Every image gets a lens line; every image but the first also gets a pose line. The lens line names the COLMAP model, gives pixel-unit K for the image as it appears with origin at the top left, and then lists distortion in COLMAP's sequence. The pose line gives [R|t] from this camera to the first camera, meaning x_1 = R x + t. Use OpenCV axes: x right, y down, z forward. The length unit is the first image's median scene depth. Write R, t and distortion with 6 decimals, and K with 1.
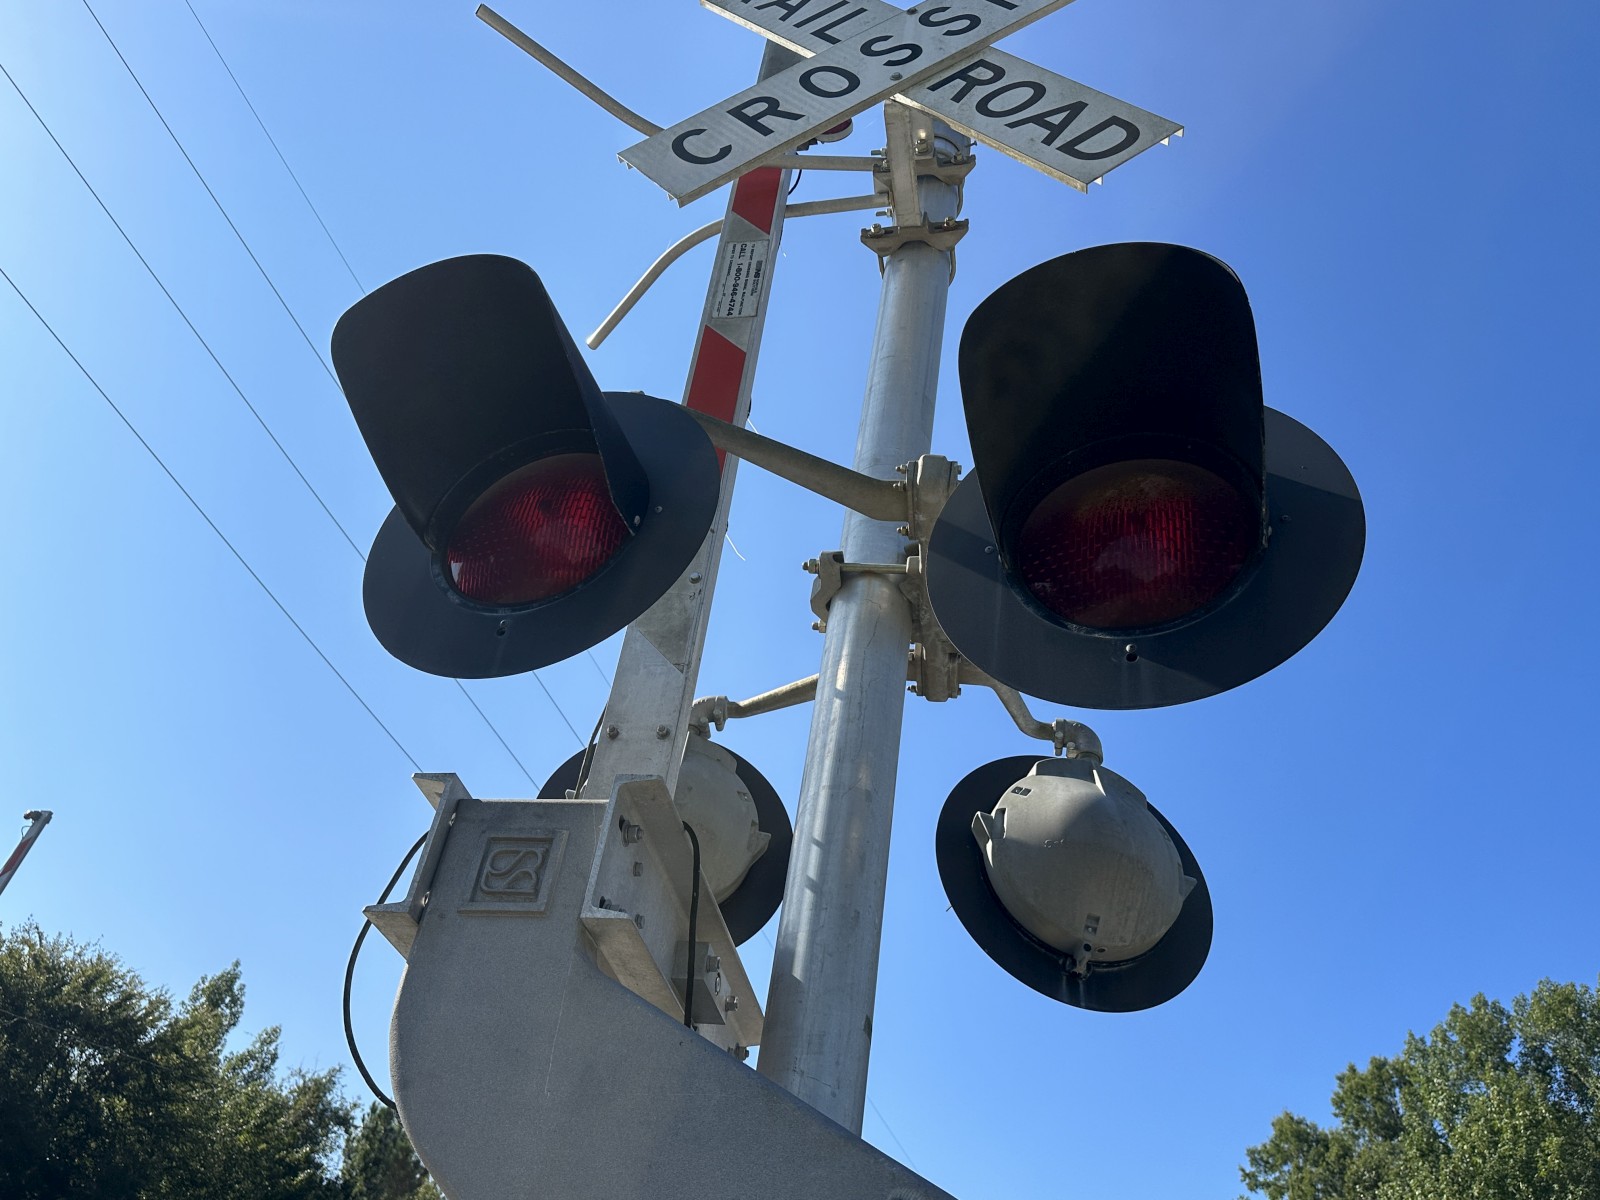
lens RADIAL K [[1200.1, 0, 800.0], [0, 1200.1, 600.0], [0, 0, 1]] dist [-0.005571, -0.002113]
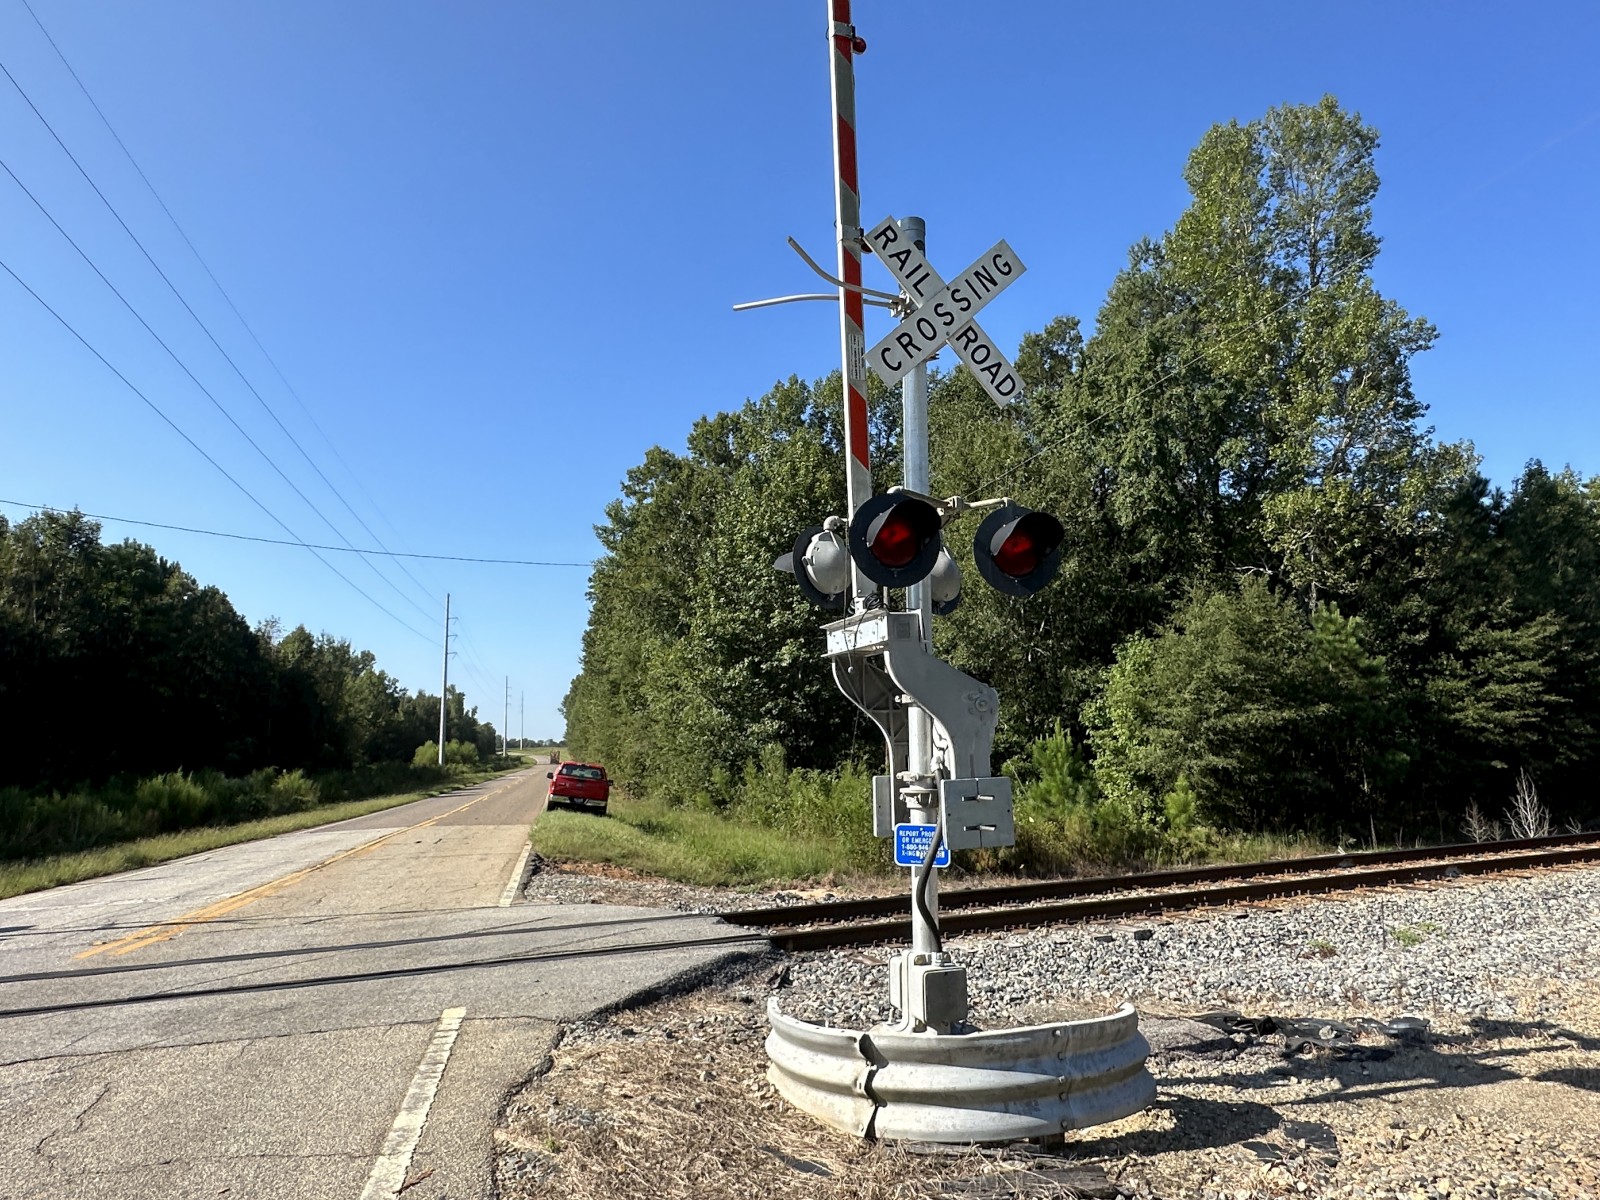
lens RADIAL K [[1021.5, 0, 803.2], [0, 1021.5, 609.3], [0, 0, 1]] dist [0.000241, -0.000881]
pose [[0.860785, -0.074468, 0.503491, -0.079917], [-0.216336, 0.841898, 0.494375, -0.053634], [-0.460703, -0.534474, 0.708583, -0.050384]]
